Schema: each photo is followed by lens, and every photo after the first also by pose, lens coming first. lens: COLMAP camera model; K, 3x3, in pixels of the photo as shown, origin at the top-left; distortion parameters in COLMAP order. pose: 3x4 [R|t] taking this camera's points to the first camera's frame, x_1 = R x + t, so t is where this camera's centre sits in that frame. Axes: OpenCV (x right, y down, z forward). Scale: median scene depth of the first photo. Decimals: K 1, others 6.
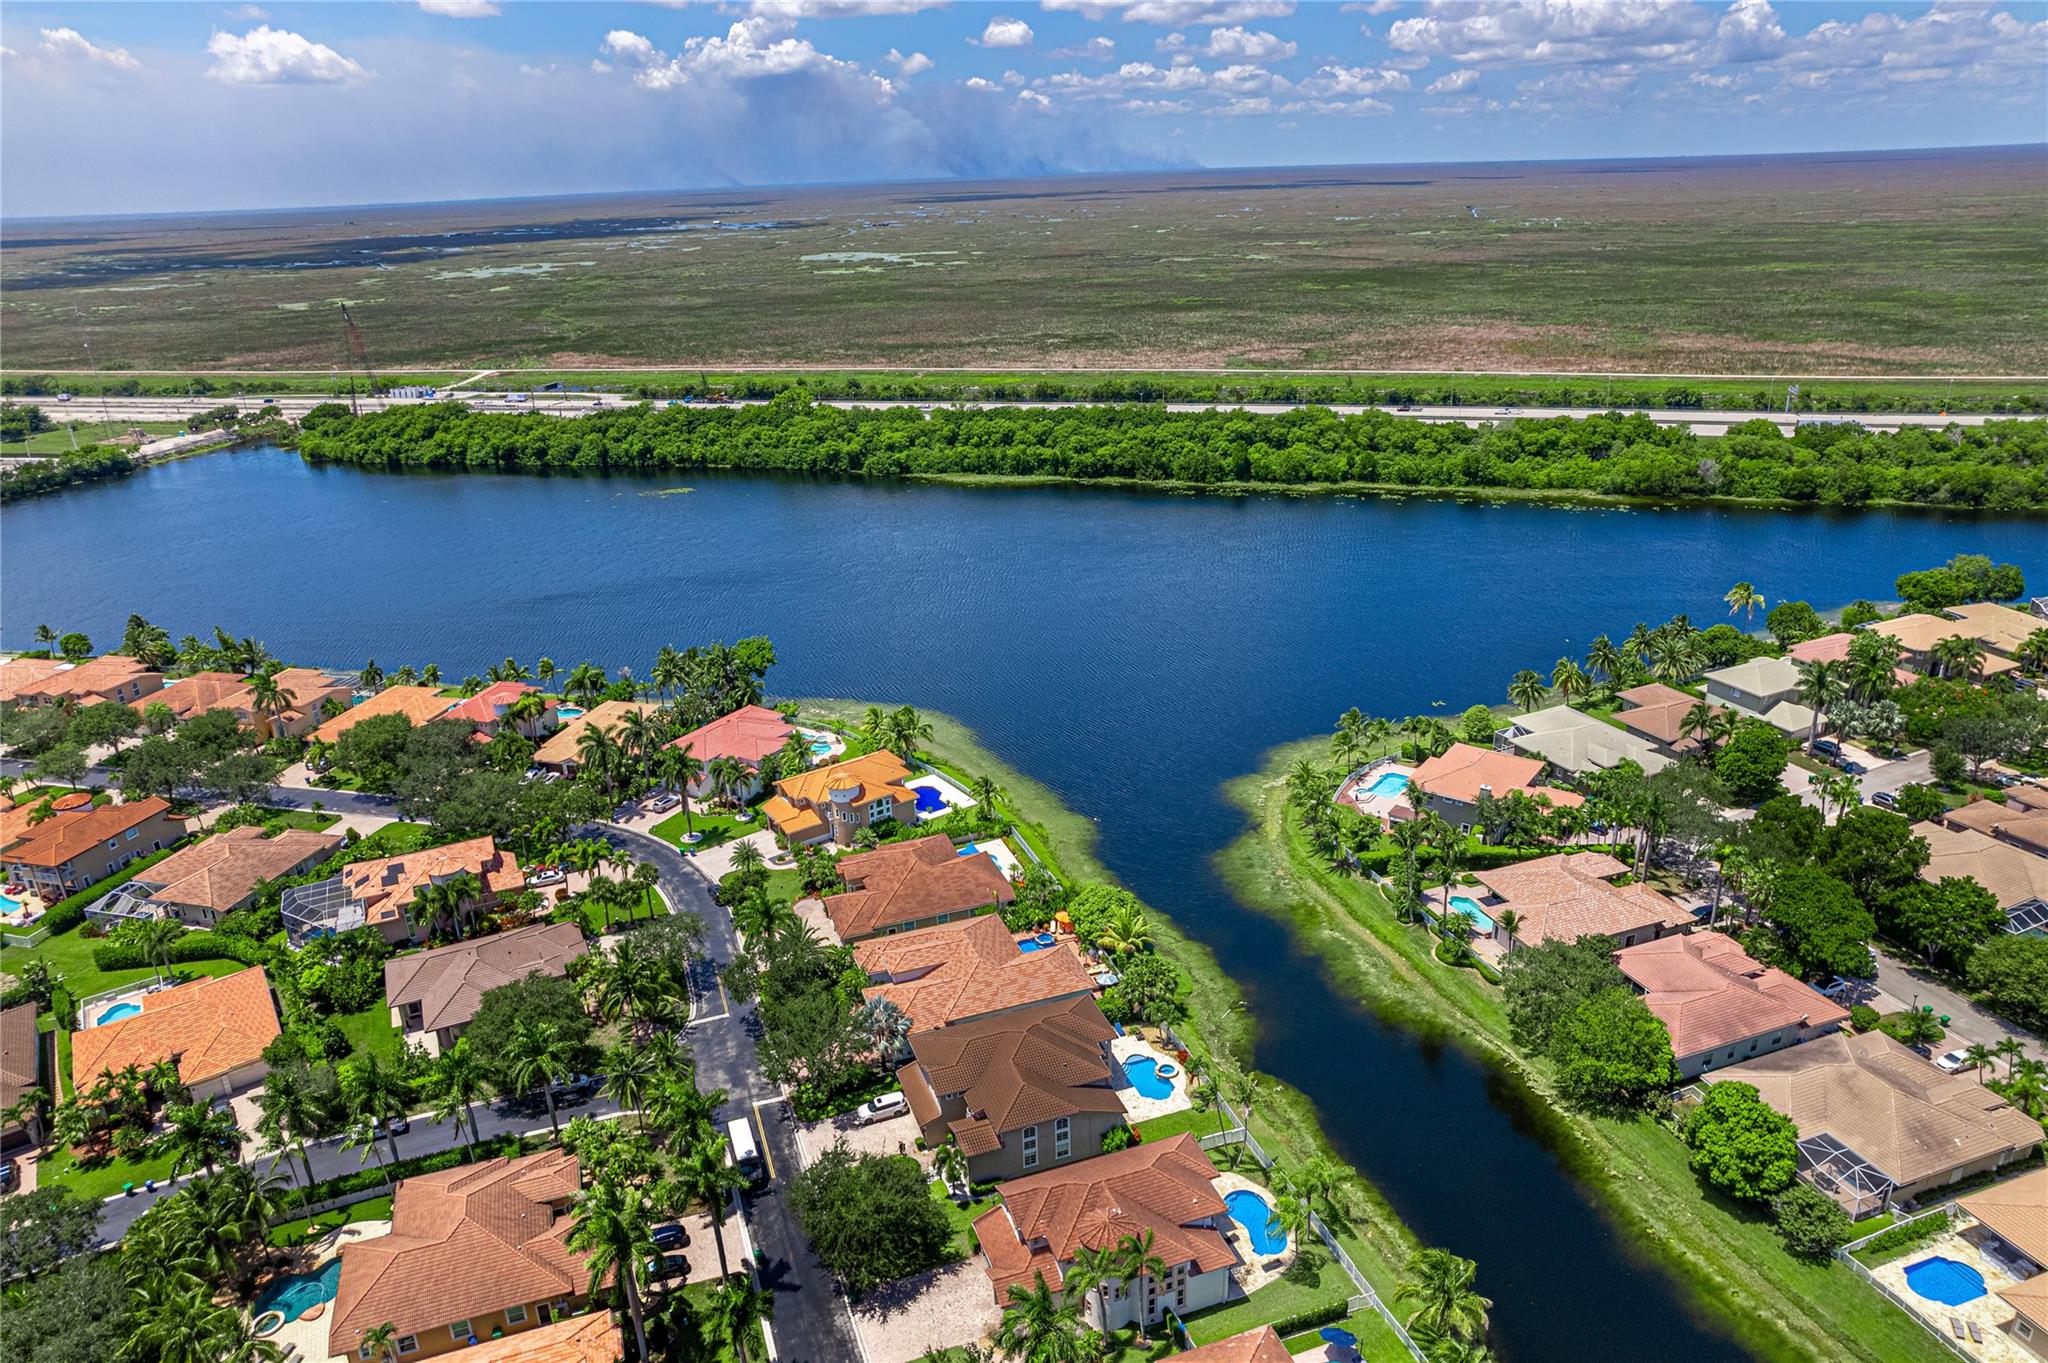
lens RADIAL K [[1332.5, 0, 1024.0], [0, 1332.5, 681.5], [0, 0, 1]] dist [-0.034065, 0.000626]
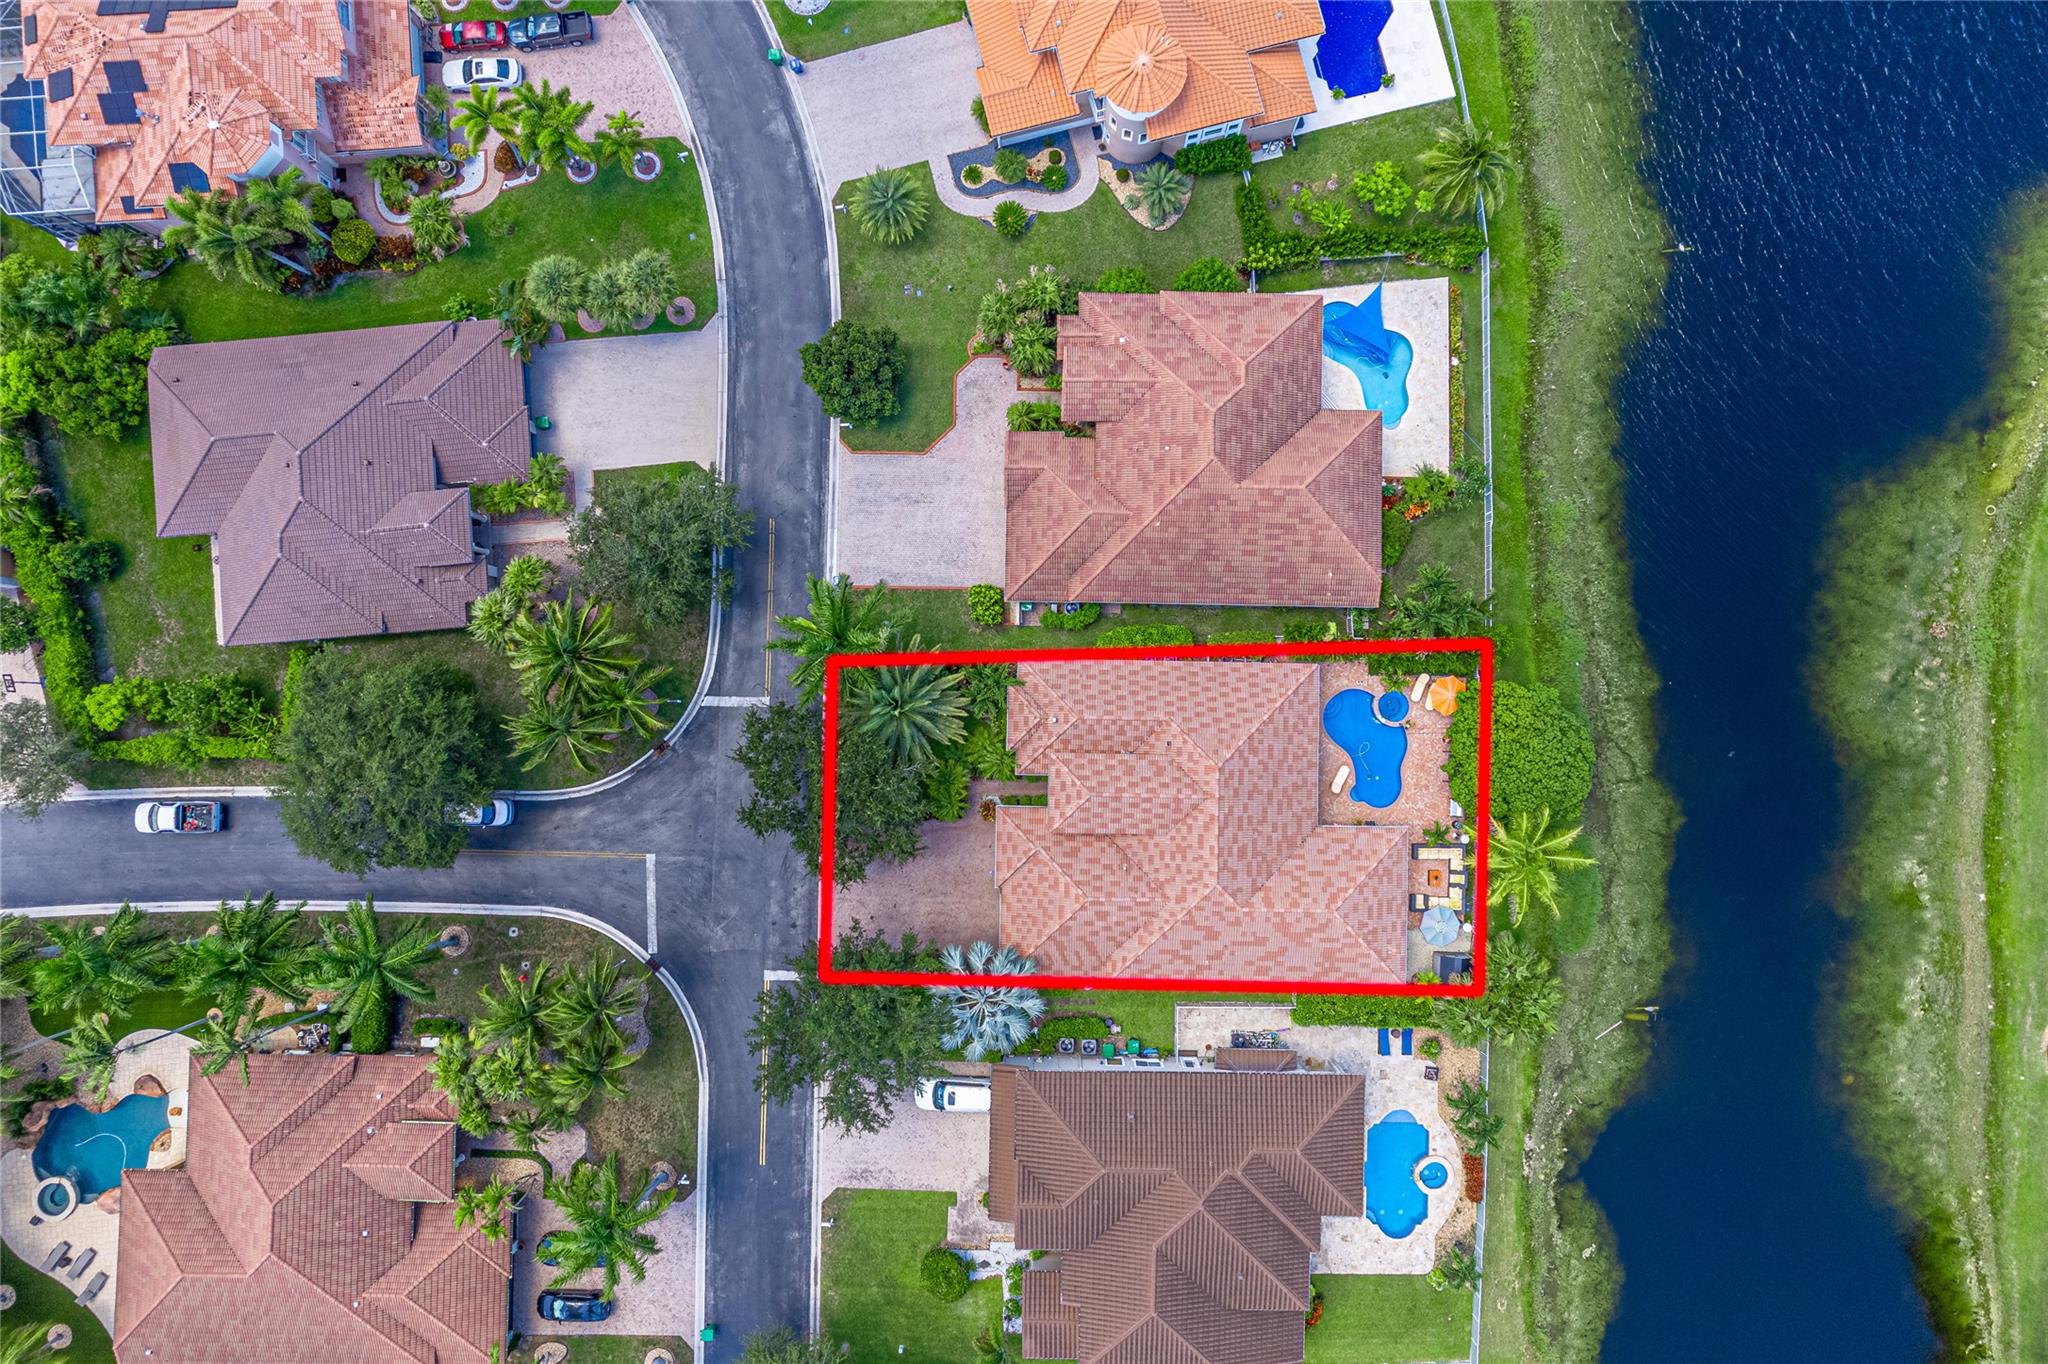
lens RADIAL K [[1391.7, 0, 1088.8], [0, 1391.7, 628.1], [0, 0, 1]] dist [-0.010194, -0.002571]
pose [[0.935767, 0.351917, 0.022241, -0.047653], [-0.166465, 0.385277, 0.907662, -0.117119], [0.310853, -0.853063, 0.419111, 0.320171]]
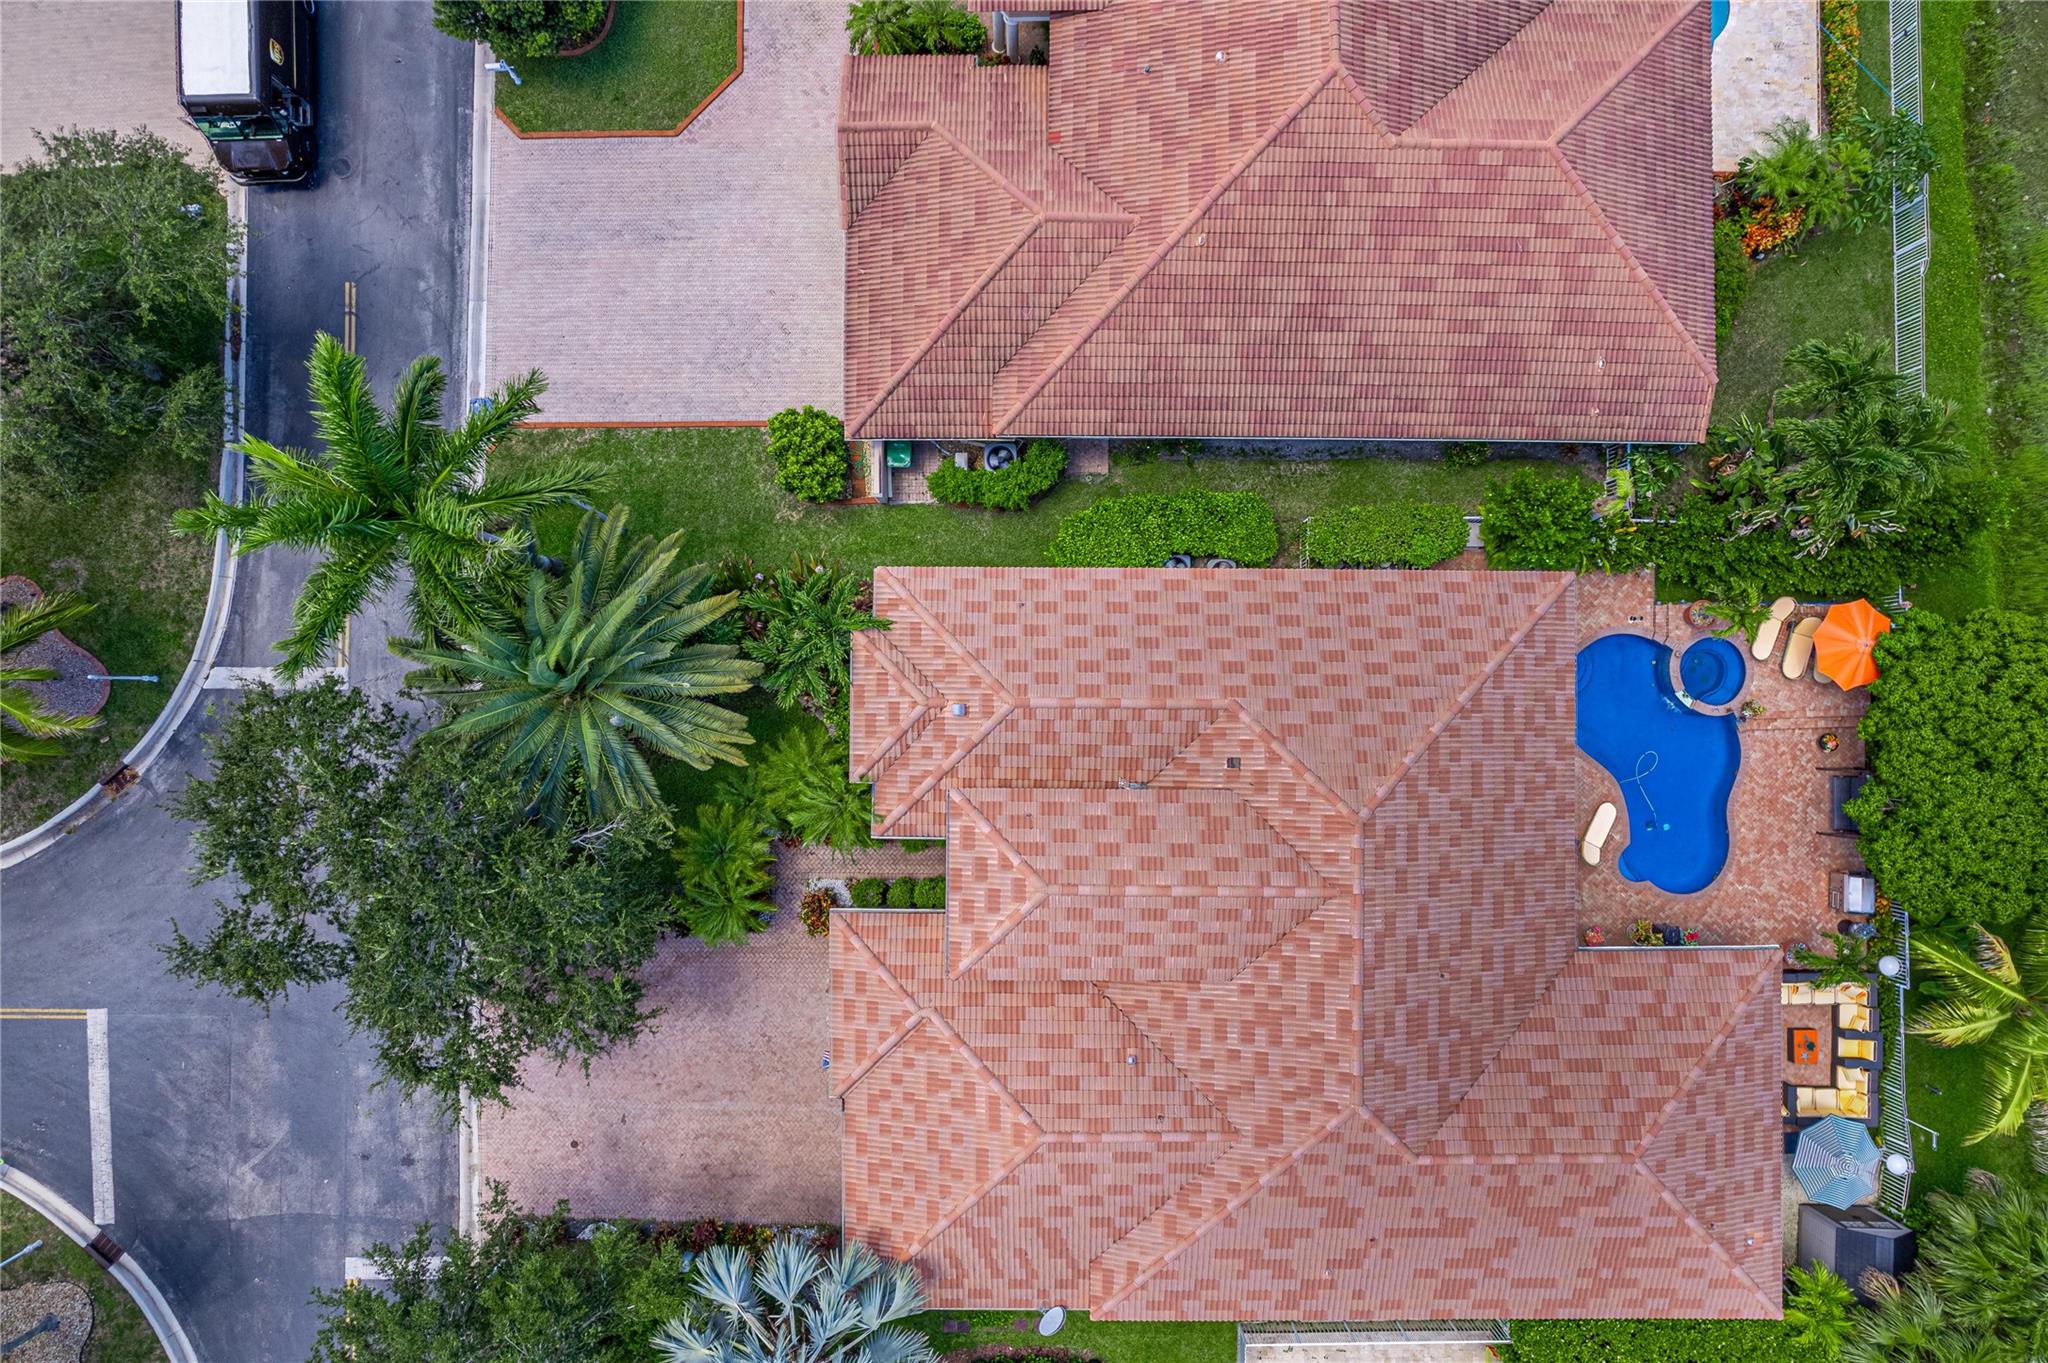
lens RADIAL K [[1365.4, 0, 1024.0], [0, 1365.4, 681.5], [0, 0, 1]] dist [-0.073879, 0.072665]
pose [[0.940362, 0.339231, 0.025327, -0.041909], [-0.150597, 0.348387, 0.925174, -0.001445], [0.305024, -0.873813, 0.378697, 0.364844]]
